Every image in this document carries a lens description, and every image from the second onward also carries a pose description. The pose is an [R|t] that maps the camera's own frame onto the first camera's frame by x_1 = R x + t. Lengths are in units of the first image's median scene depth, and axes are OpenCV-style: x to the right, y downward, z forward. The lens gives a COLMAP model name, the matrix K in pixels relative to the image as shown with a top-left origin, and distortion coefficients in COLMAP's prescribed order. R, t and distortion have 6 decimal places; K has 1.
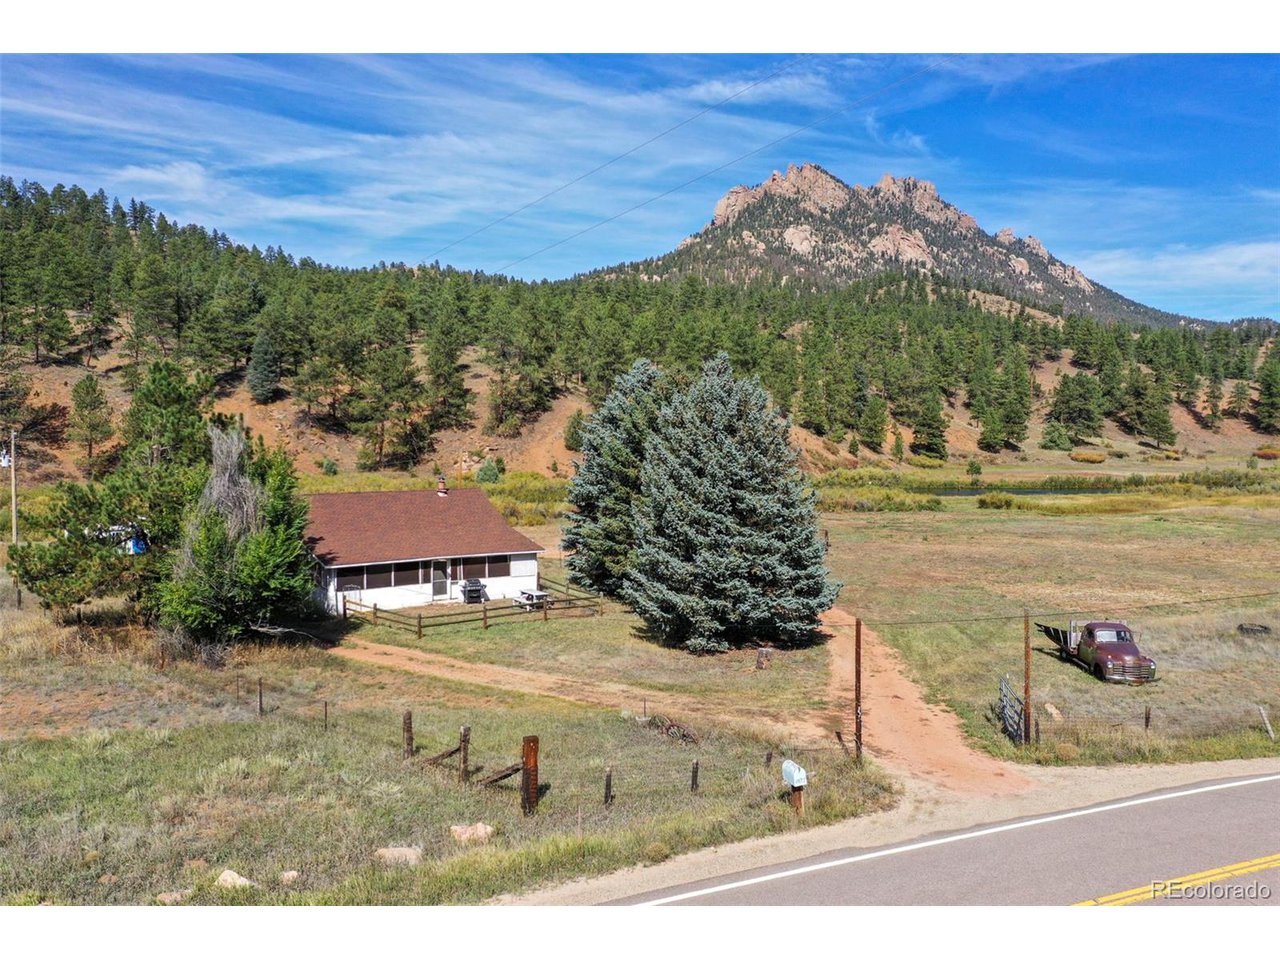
lens RADIAL K [[1014.5, 0, 639.4], [0, 1014.5, 481.4], [0, 0, 1]] dist [0.013707, 0.018776]
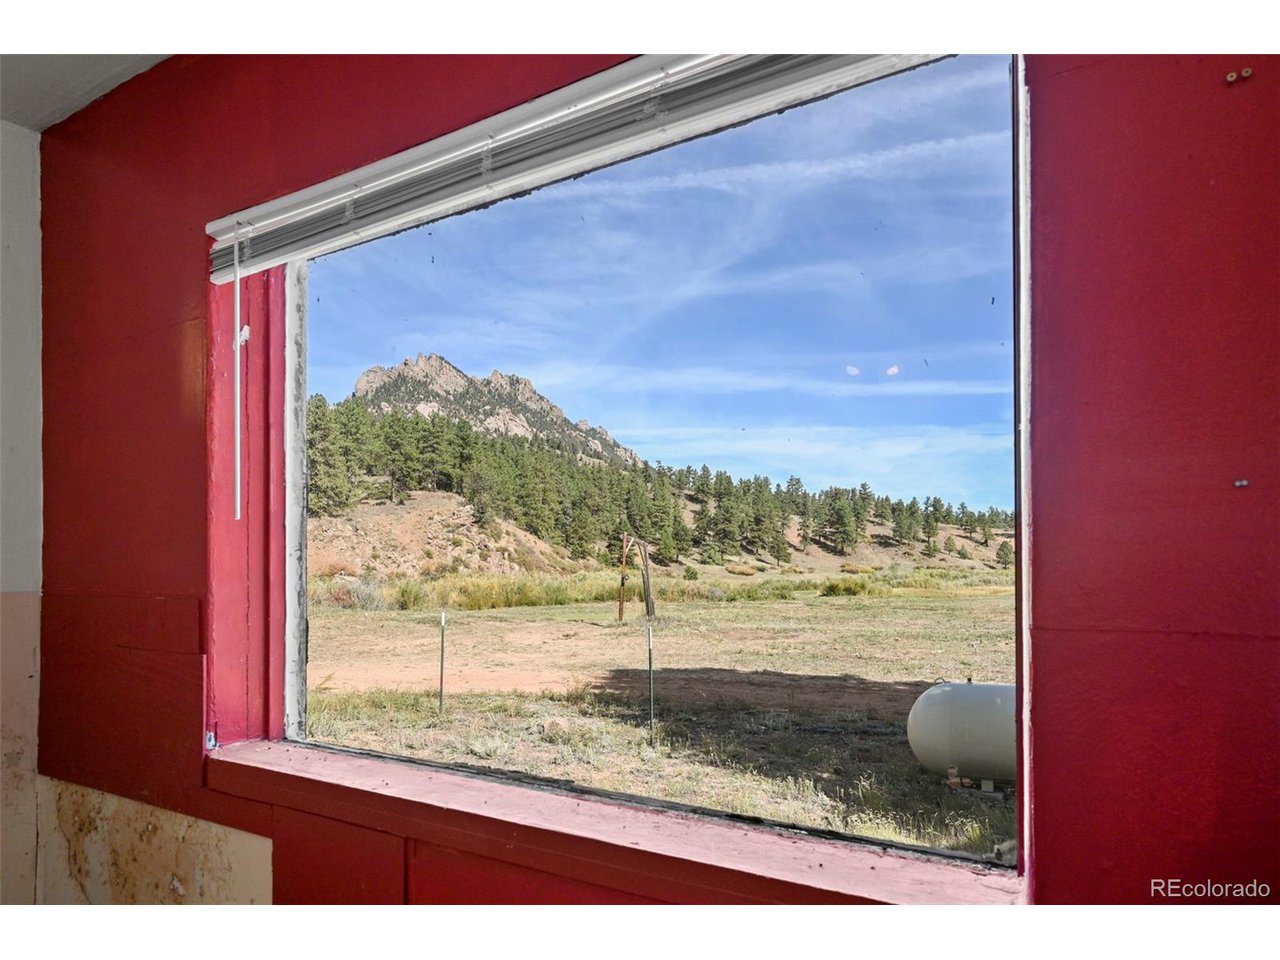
lens RADIAL K [[807.2, 0, 640.4], [0, 807.2, 547.3], [0, 0, 1]] dist [0.000970, -0.000132]
pose [[0.913568, 0.006951, 0.406626, -0.035294], [0.025592, 0.996890, -0.074540, 0.014930], [-0.405880, 0.078503, 0.910549, 0.206053]]
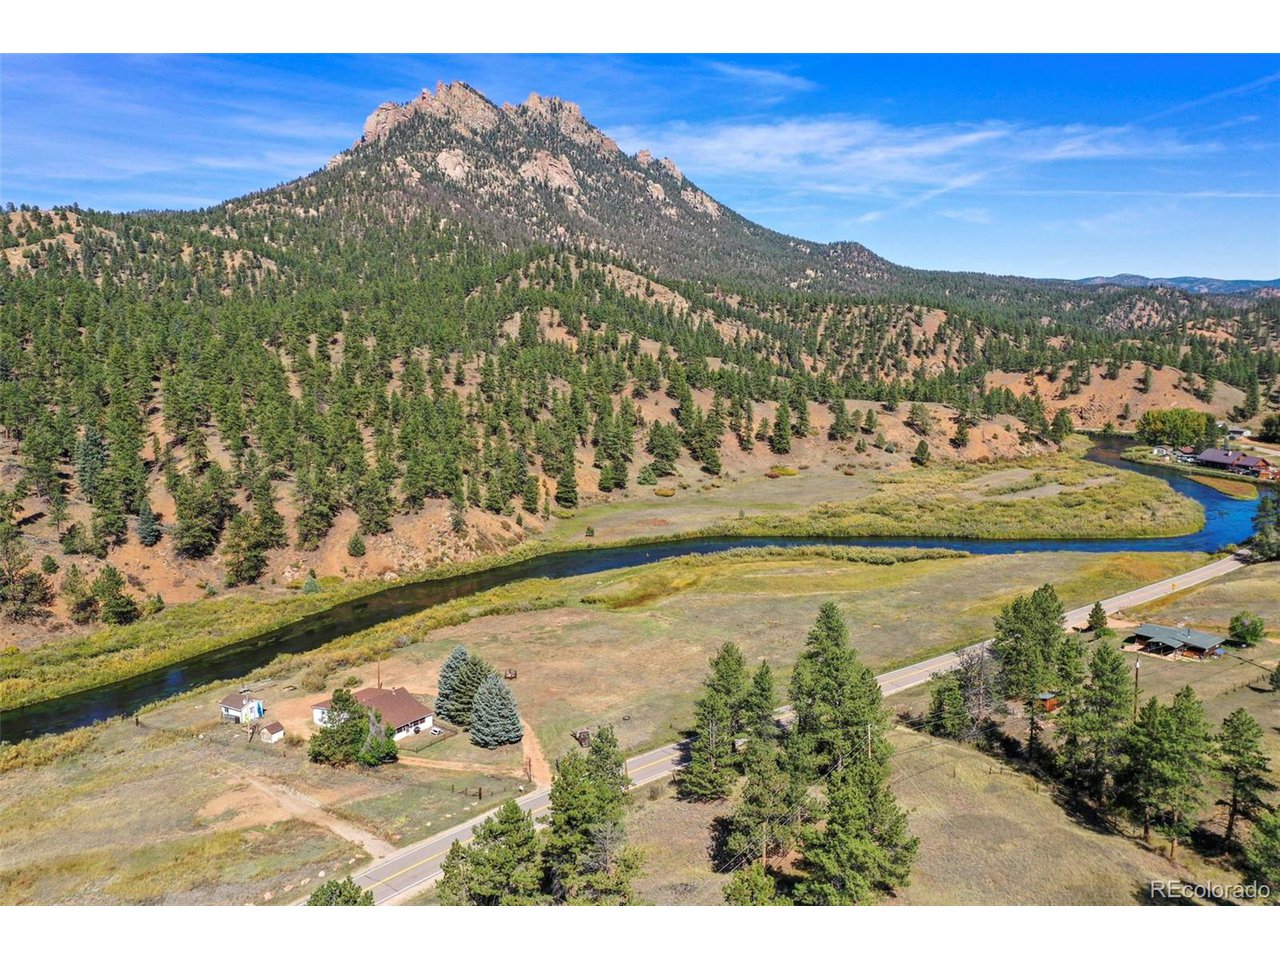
lens RADIAL K [[1014.5, 0, 632.7], [0, 1014.5, 475.9], [0, 0, 1]] dist [0.013707, 0.018776]
pose [[0.947497, -0.058305, 0.314405, -0.094038], [0.028282, 0.994663, 0.099225, -0.198442], [-0.318512, -0.085124, 0.944089, -0.445025]]
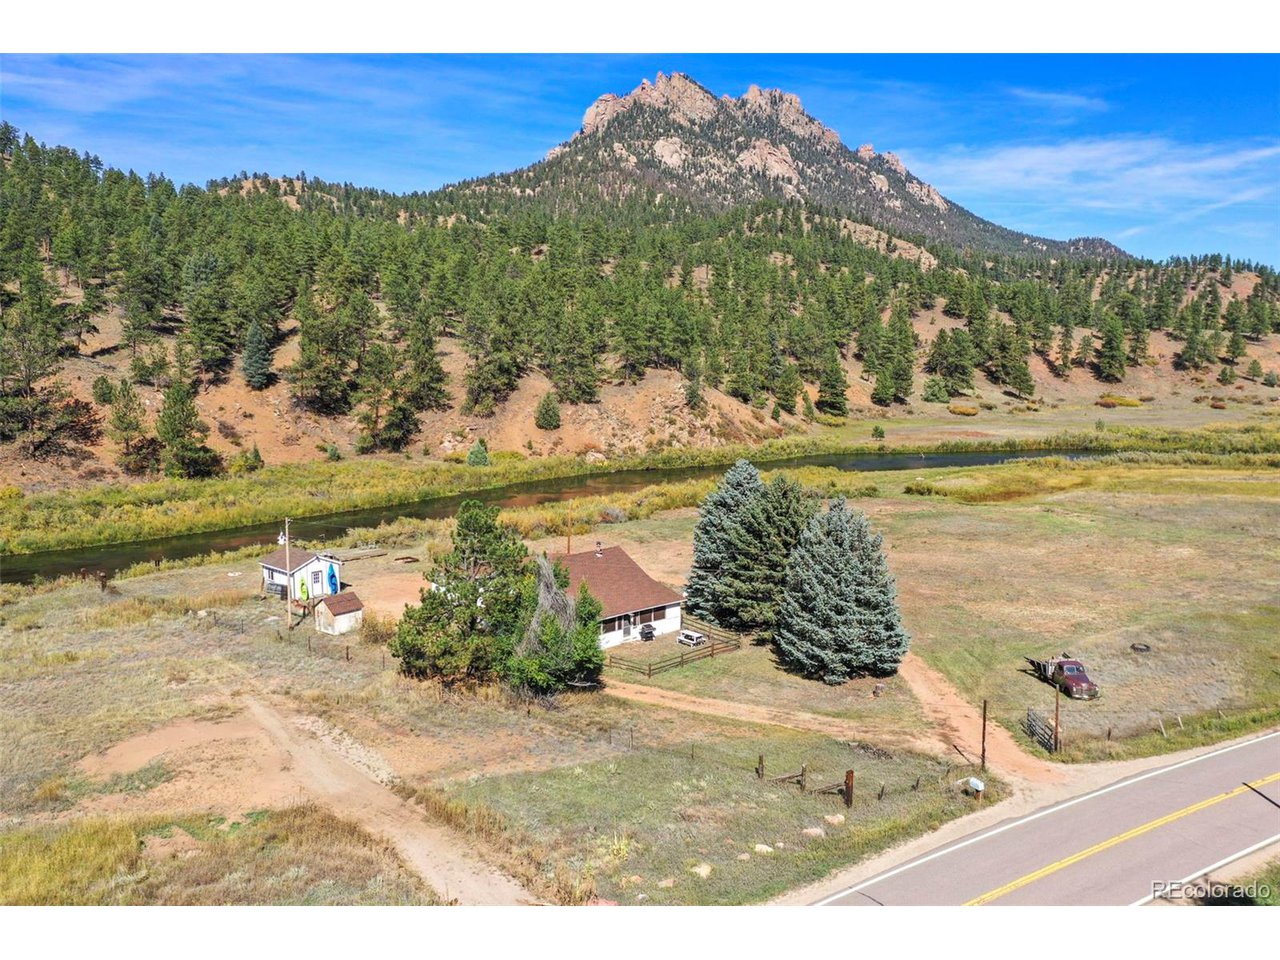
lens RADIAL K [[1014.5, 0, 639.2], [0, 1014.5, 481.1], [0, 0, 1]] dist [0.013707, 0.018776]
pose [[0.991262, -0.016254, 0.130905, -0.068924], [0.004627, 0.996053, 0.088641, -0.045666], [-0.131829, -0.087261, 0.987424, -0.082453]]
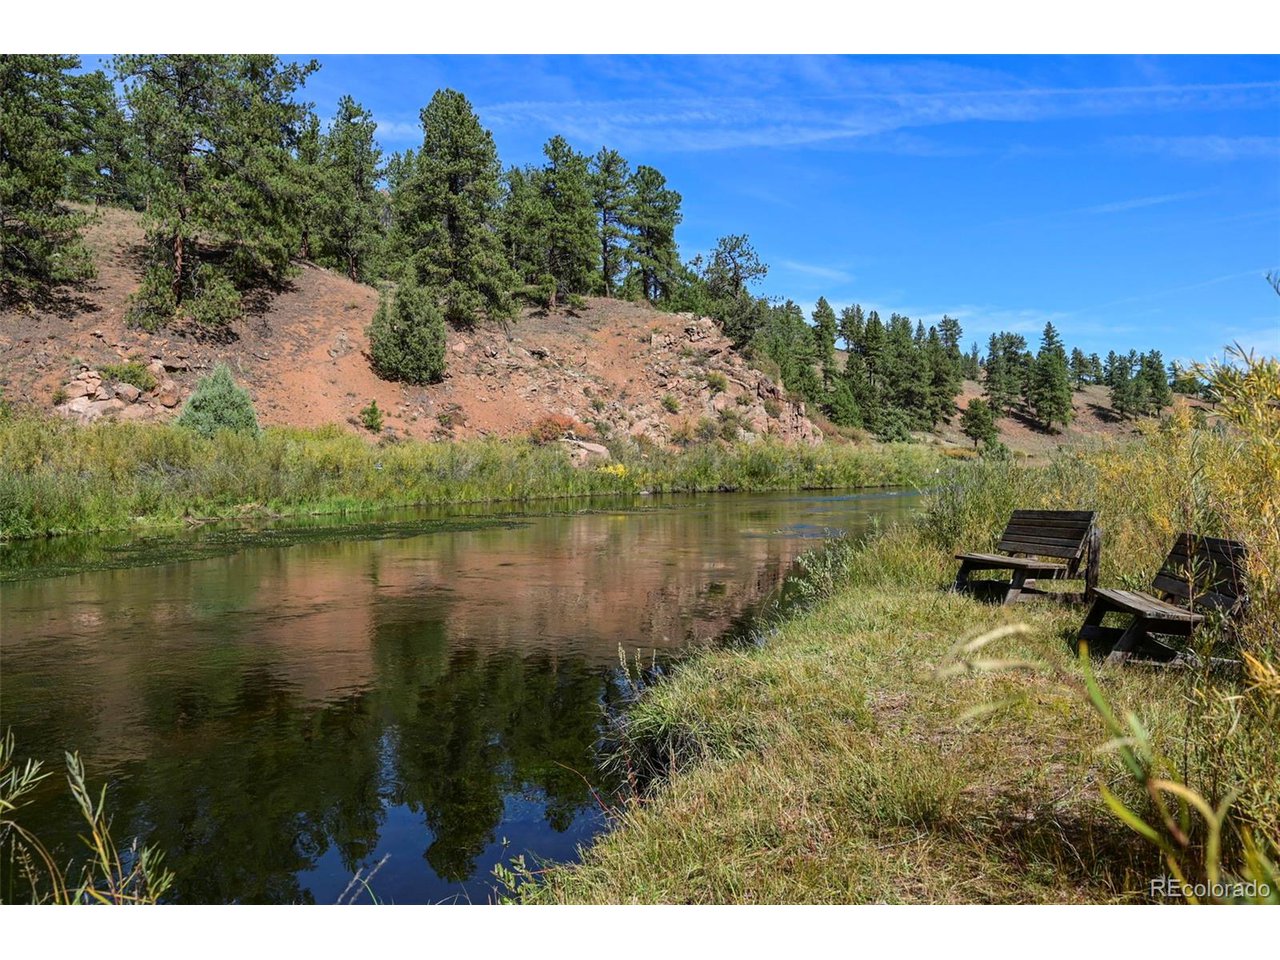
lens RADIAL K [[1110.5, 0, 644.9], [0, 1110.5, 479.0], [0, 0, 1]] dist [0.011189, -0.002375]
pose [[0.897147, -0.008892, 0.441642, -0.105074], [0.025629, 0.999161, -0.031947, 0.013358], [-0.440987, 0.039980, 0.896623, 0.376383]]
